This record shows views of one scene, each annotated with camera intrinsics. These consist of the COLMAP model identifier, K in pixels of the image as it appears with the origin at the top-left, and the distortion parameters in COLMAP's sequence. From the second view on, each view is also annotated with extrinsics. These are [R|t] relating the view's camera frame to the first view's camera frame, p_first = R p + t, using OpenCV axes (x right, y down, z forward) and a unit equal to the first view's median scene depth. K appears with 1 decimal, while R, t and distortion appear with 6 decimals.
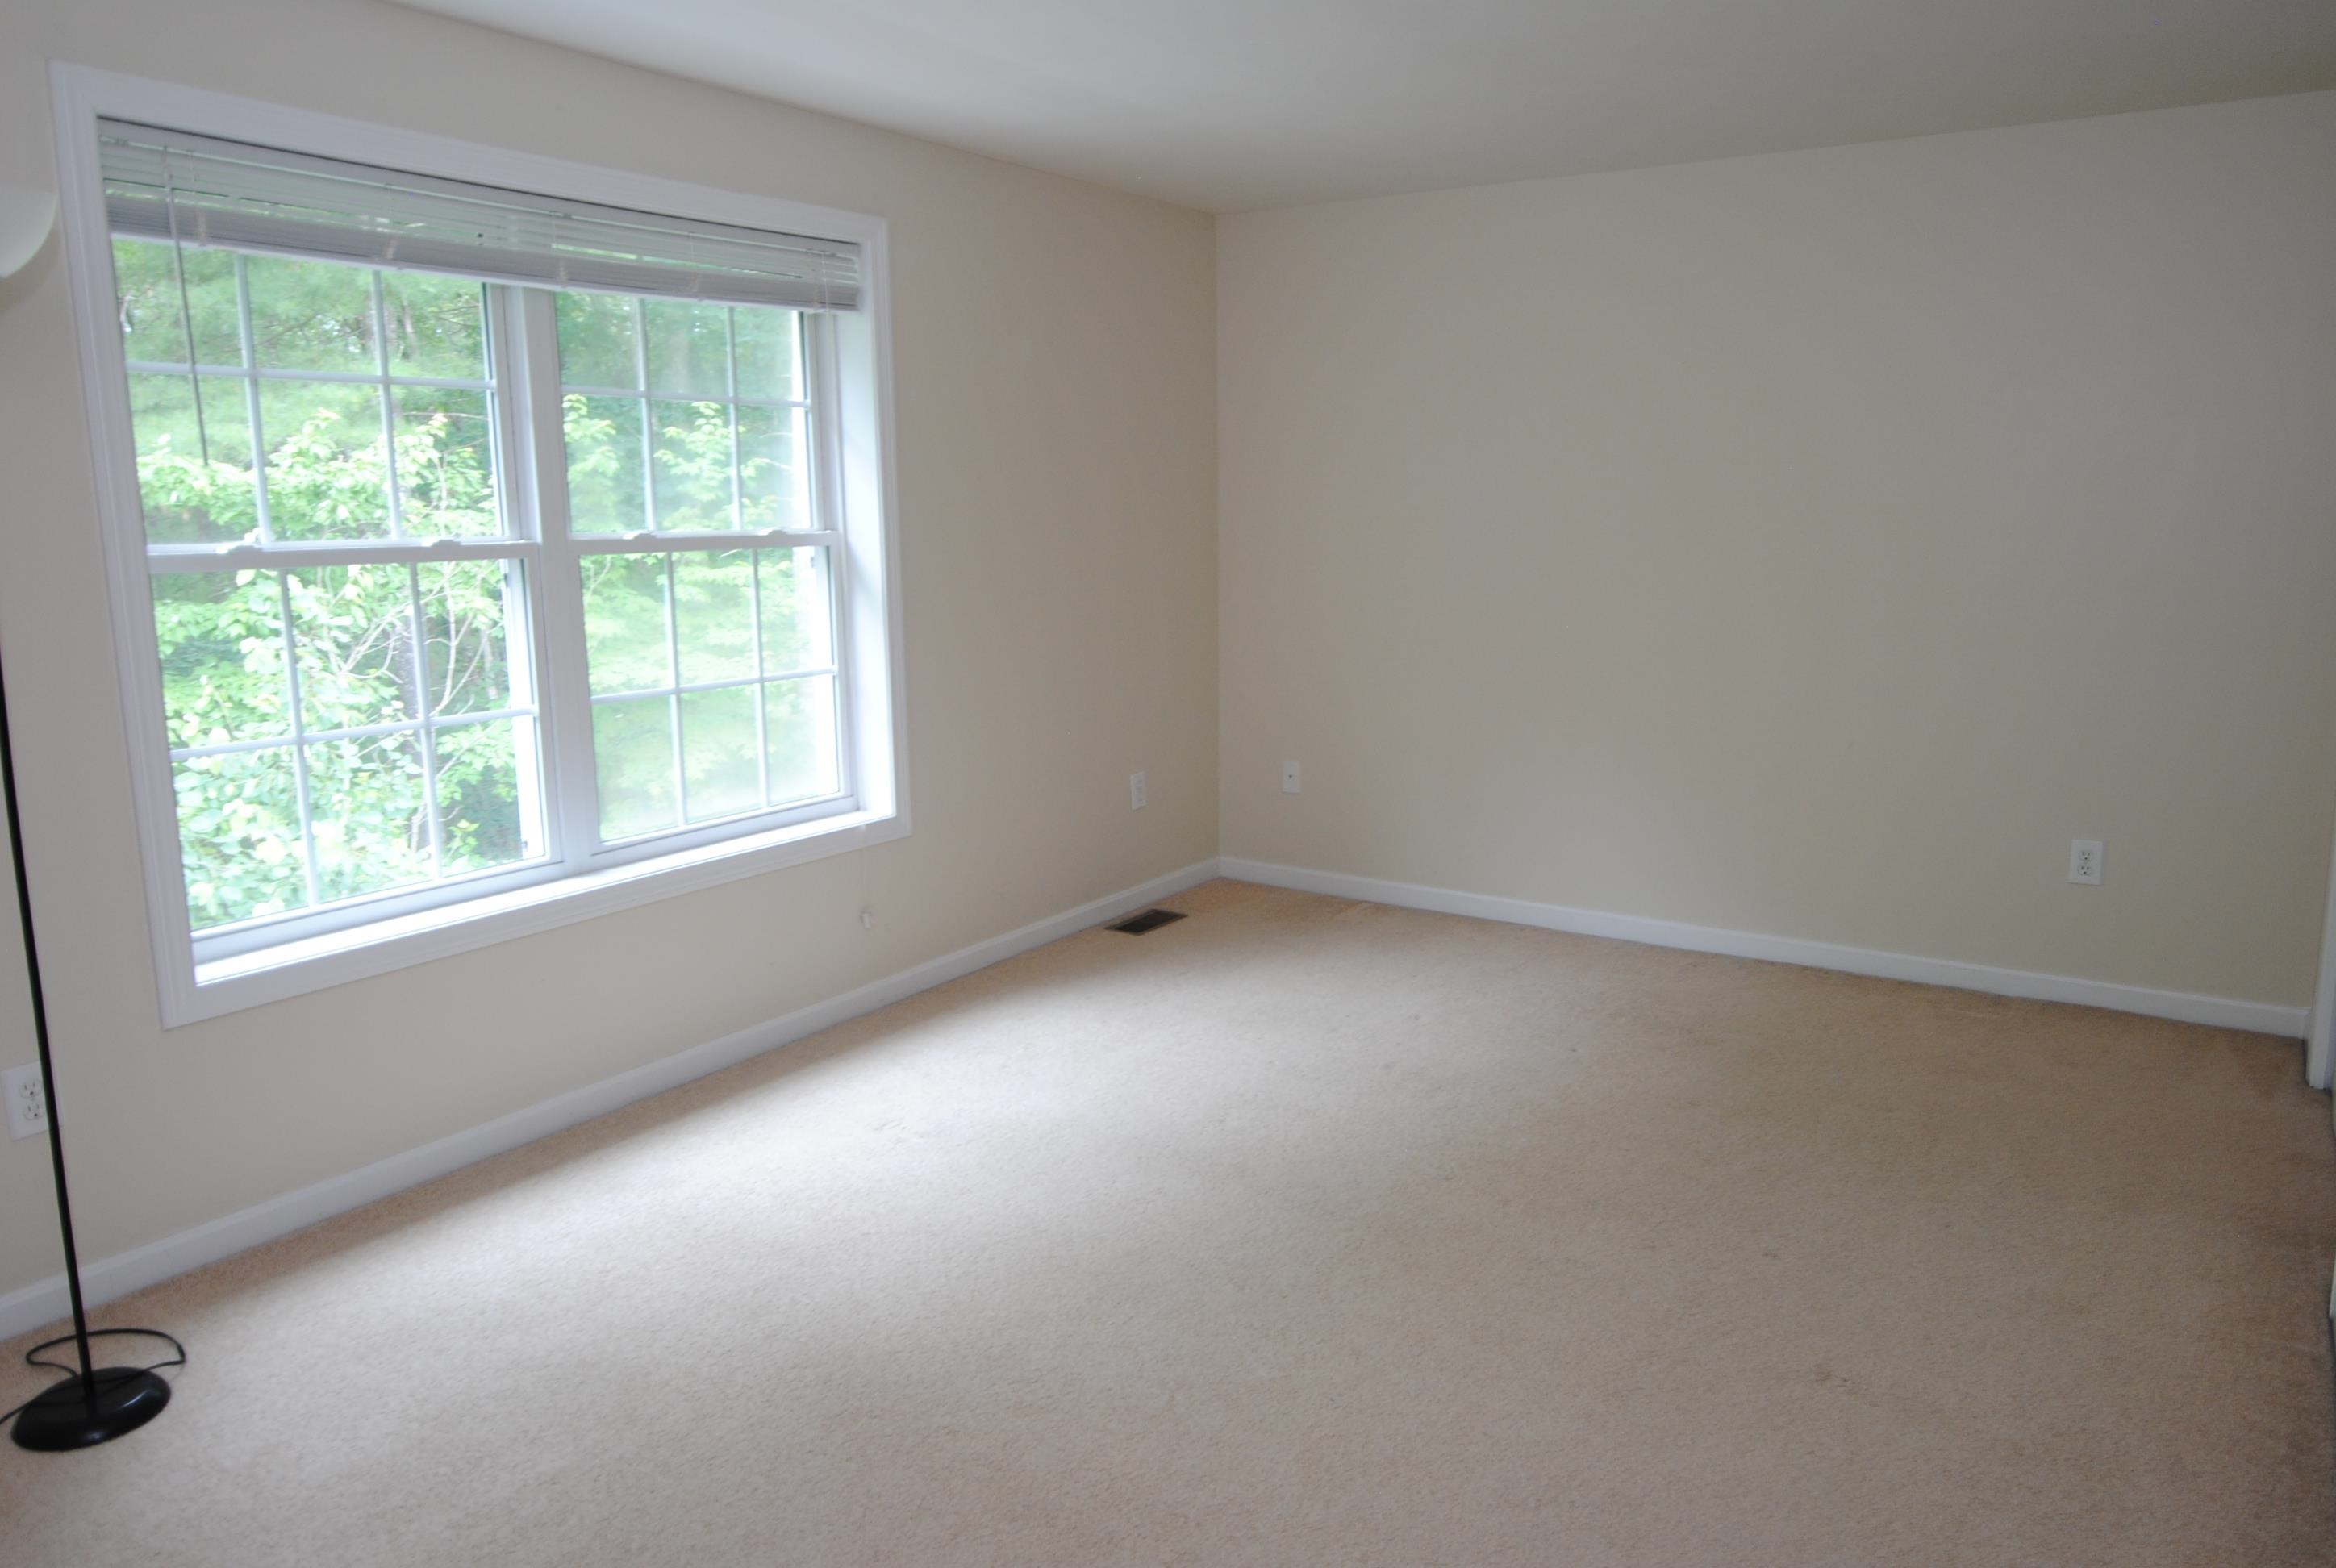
lens RADIAL K [[1621.7, 0, 1168.4], [0, 1621.7, 775.6], [0, 0, 1]] dist [0.023917, -0.045091]
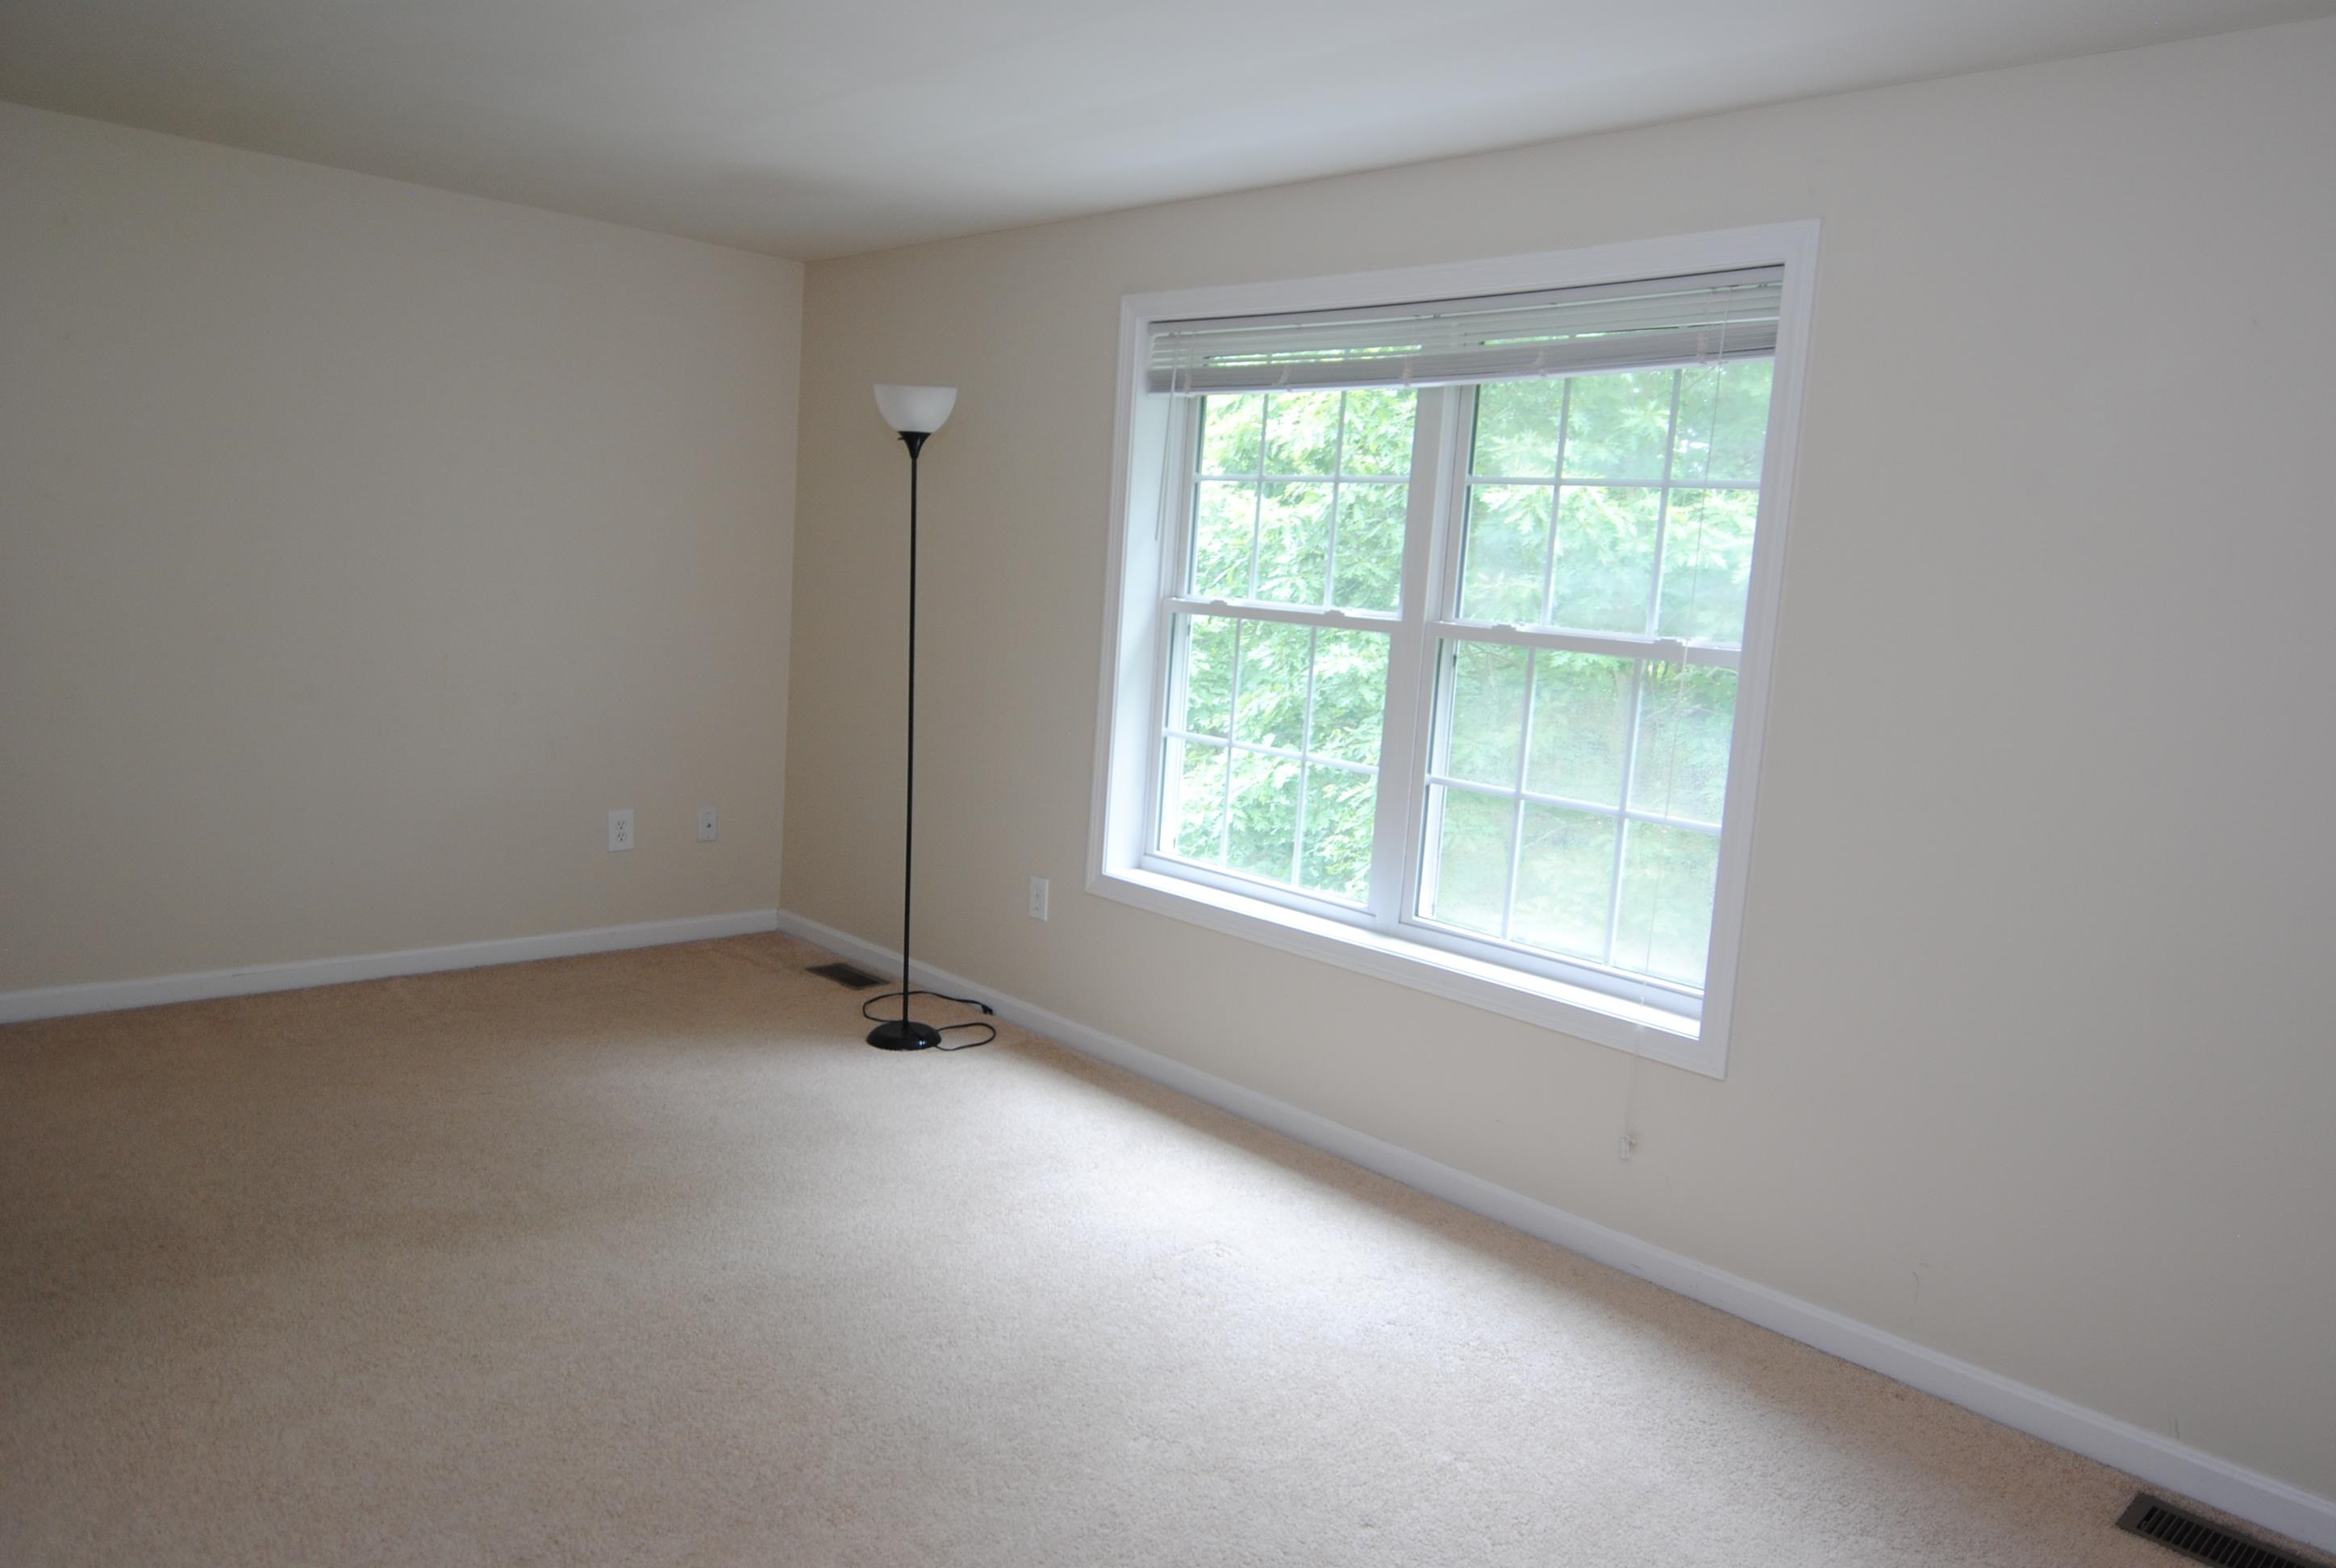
lens RADIAL K [[1621.7, 0, 1168.4], [0, 1621.7, 775.6], [0, 0, 1]] dist [0.023917, -0.045091]
pose [[-0.232863, 0.122683, -0.964740, 0.714494], [-0.226311, 0.957941, 0.176444, -0.203341], [0.945811, 0.259419, -0.195305, 1.106460]]
